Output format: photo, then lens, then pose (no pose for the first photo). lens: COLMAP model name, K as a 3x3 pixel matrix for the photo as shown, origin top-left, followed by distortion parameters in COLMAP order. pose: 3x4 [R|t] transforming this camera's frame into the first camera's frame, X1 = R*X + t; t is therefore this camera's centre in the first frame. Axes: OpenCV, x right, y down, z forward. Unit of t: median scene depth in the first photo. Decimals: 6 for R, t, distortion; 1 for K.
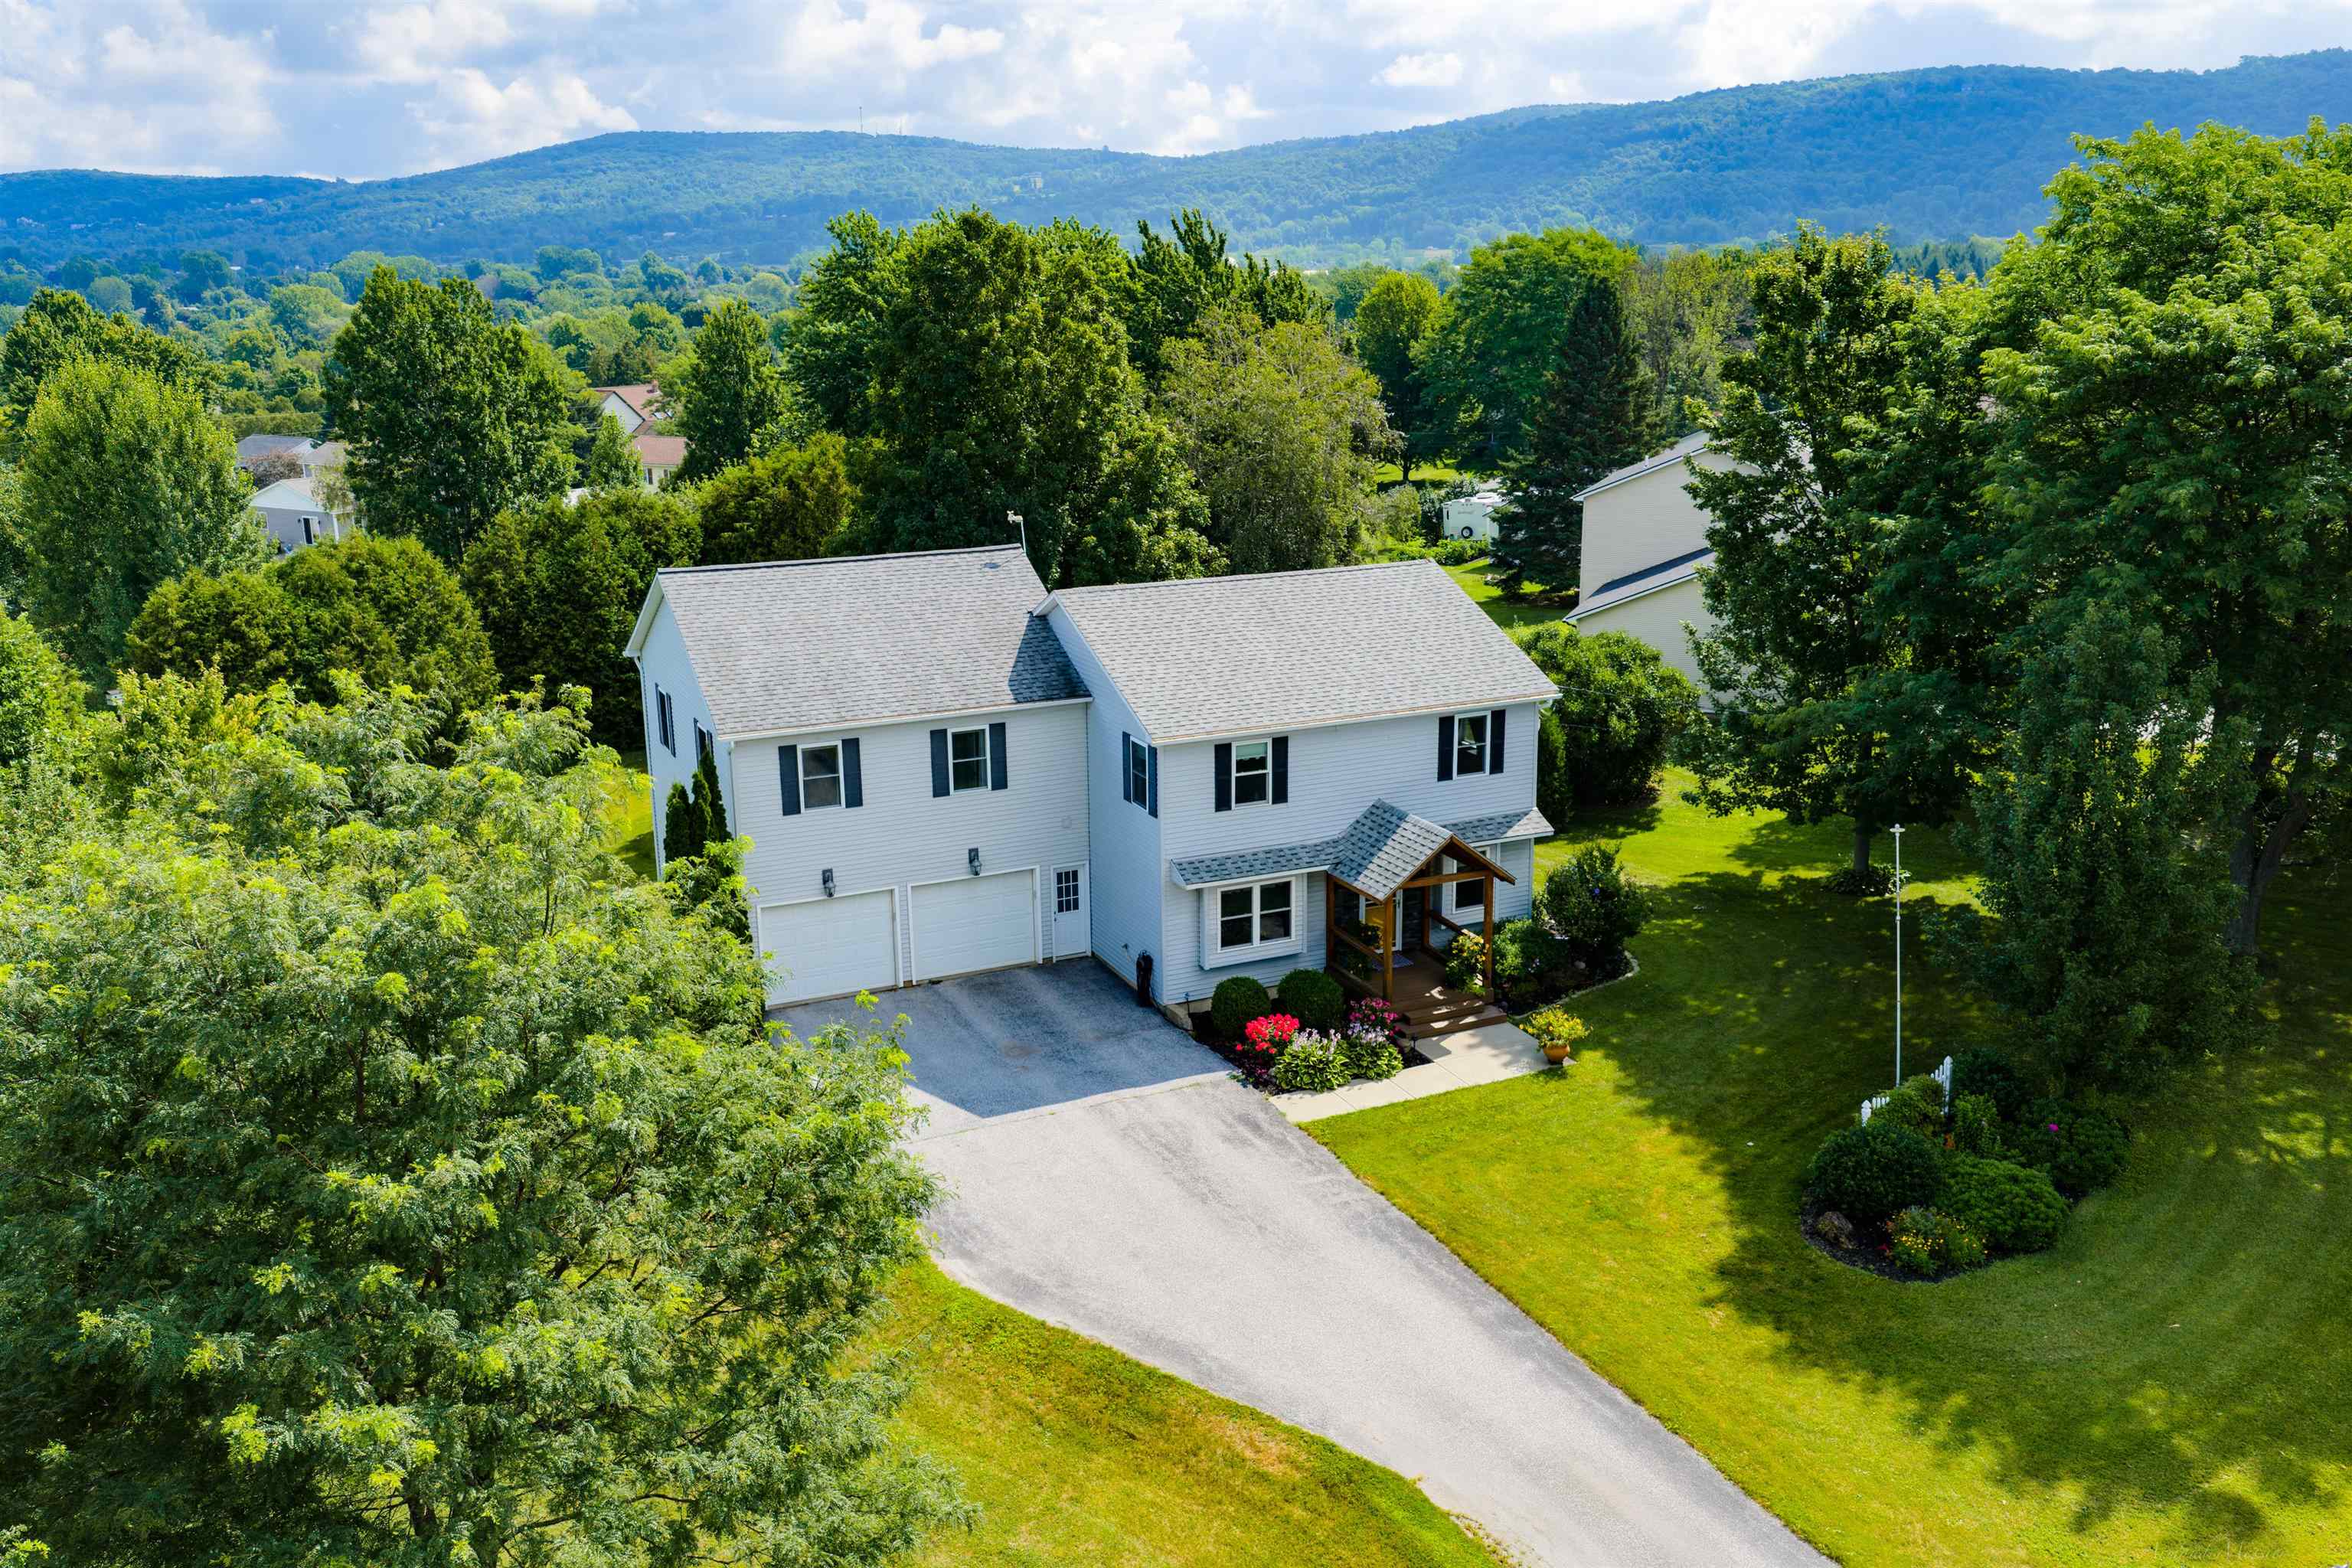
lens RADIAL K [[1970.8, 0, 1172.1], [0, 1970.8, 777.8], [0, 0, 1]] dist [0.027679, -0.061795]
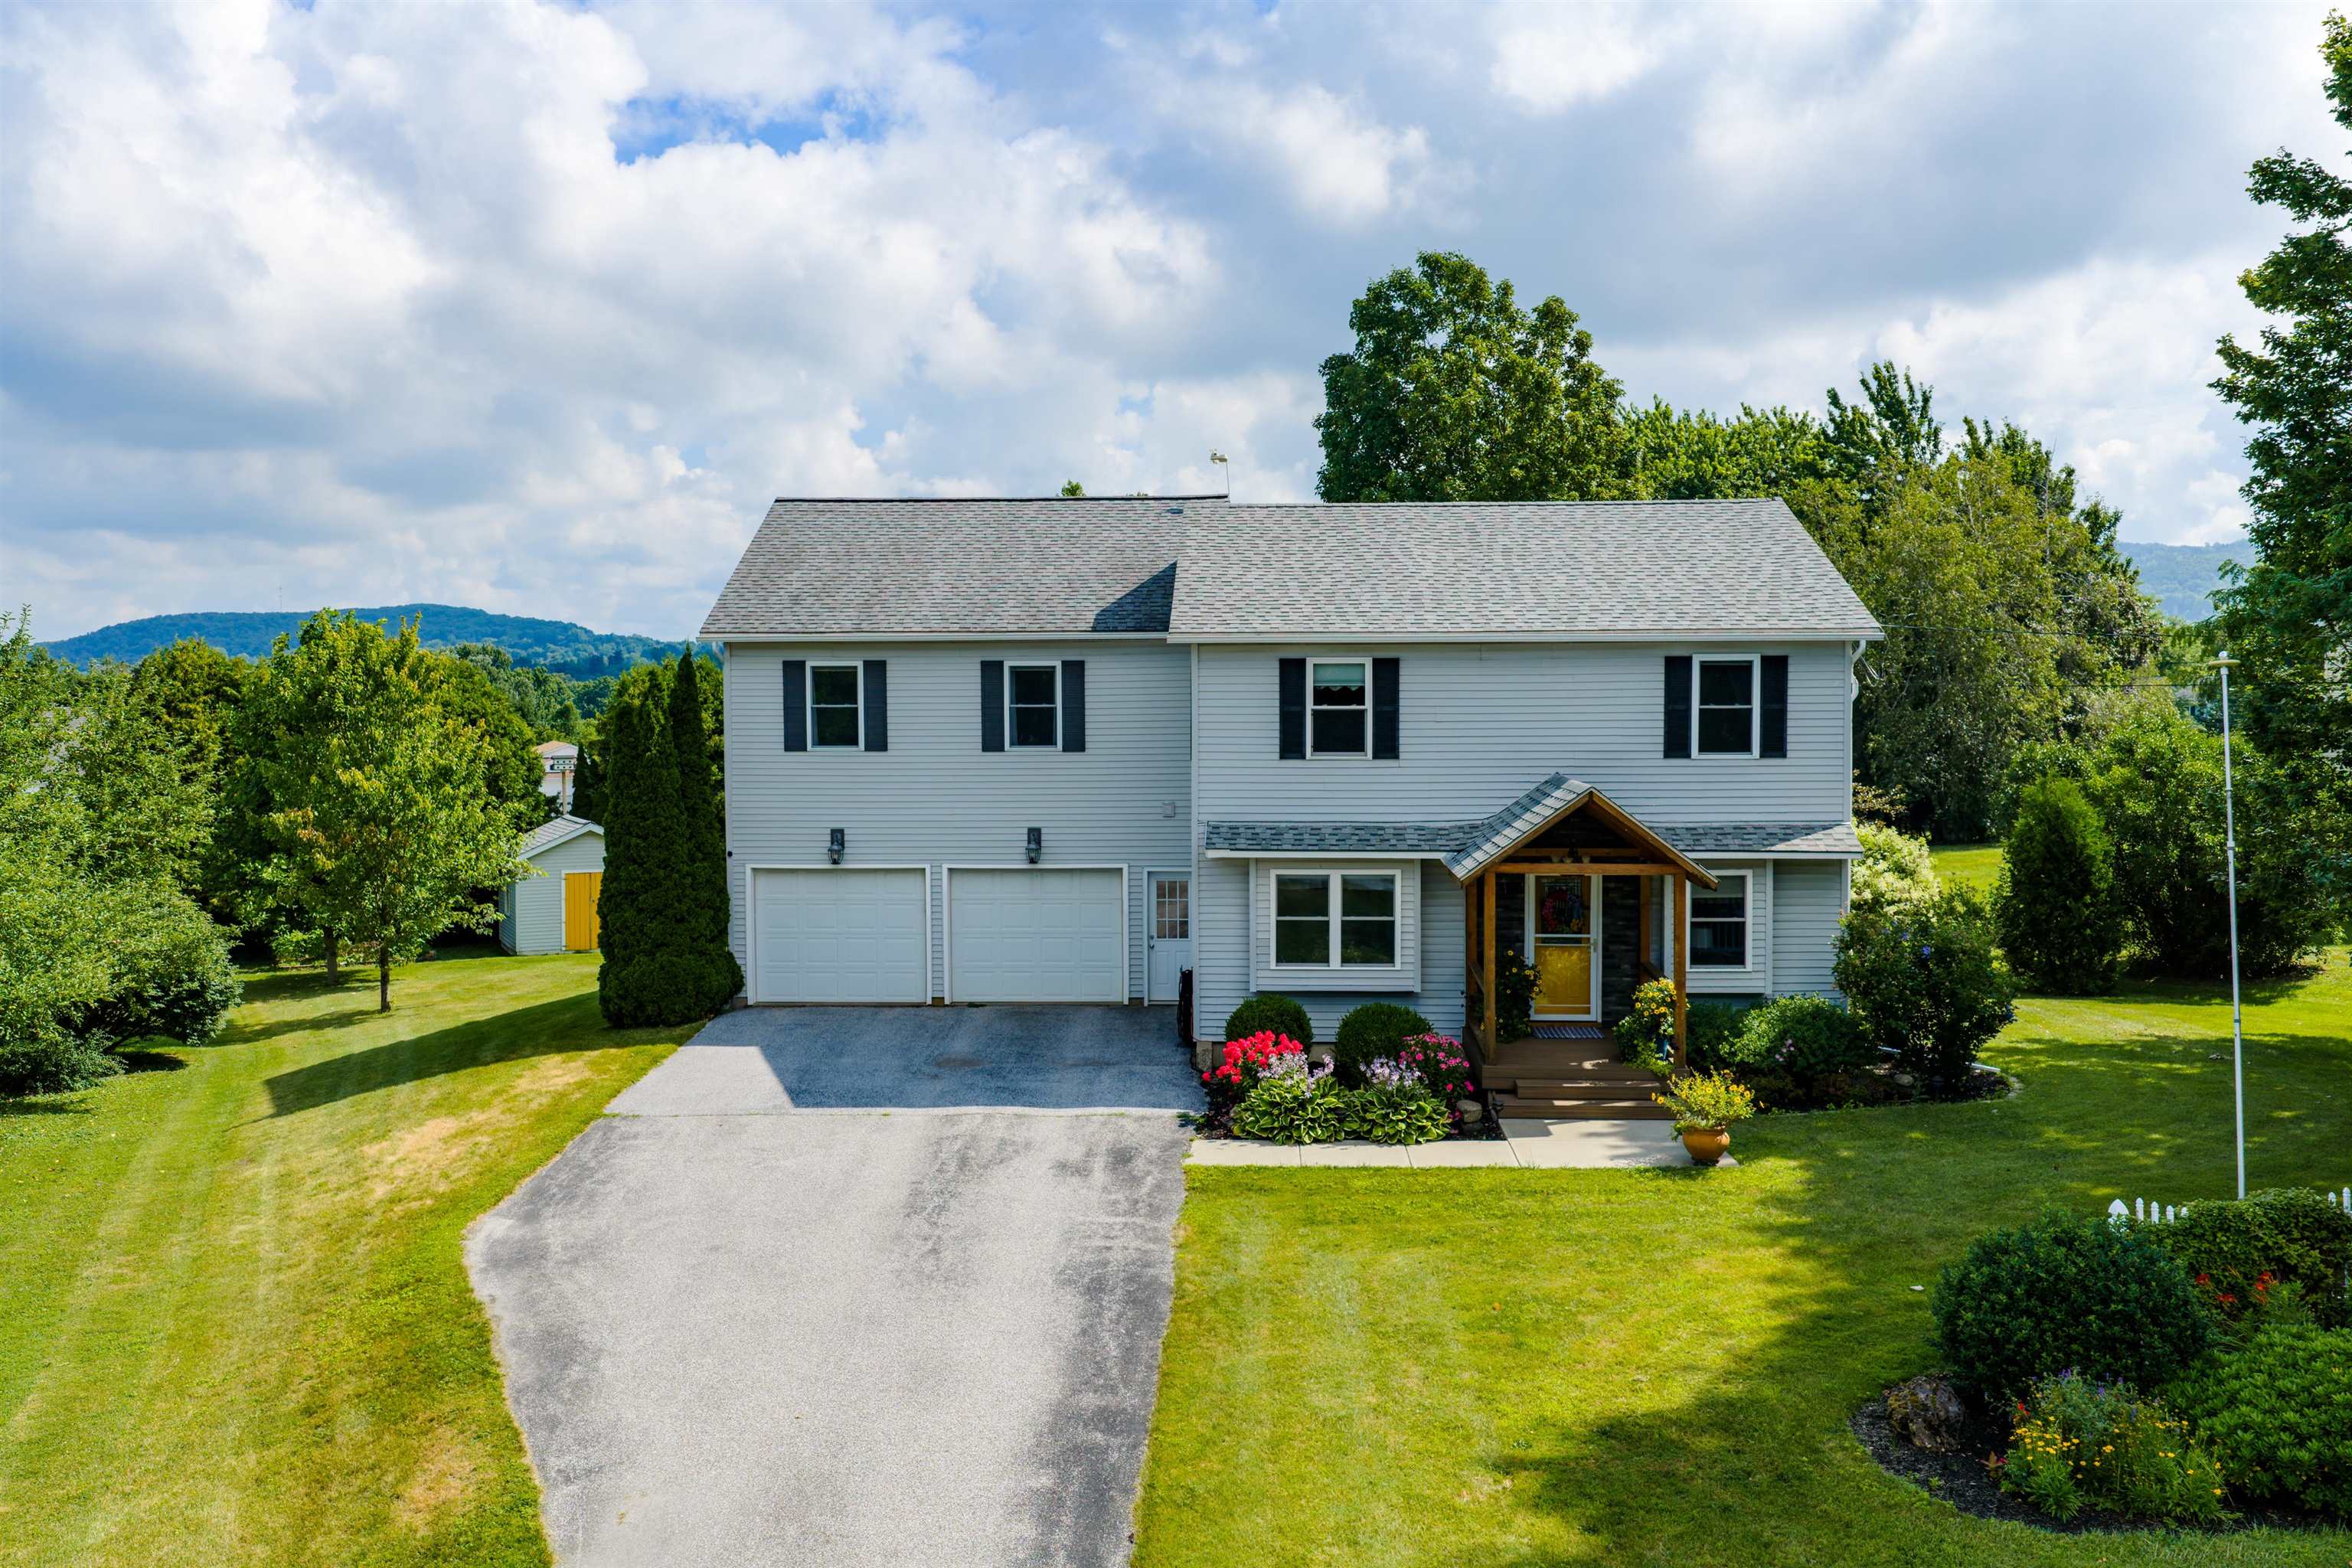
lens RADIAL K [[1970.8, 0, 1172.3], [0, 1970.8, 790.9], [0, 0, 1]] dist [0.027679, -0.061795]
pose [[0.886622, 0.035513, -0.461129, 0.301362], [-0.123830, 0.978874, -0.162703, 0.142426], [0.445609, 0.201358, 0.872289, 0.381932]]
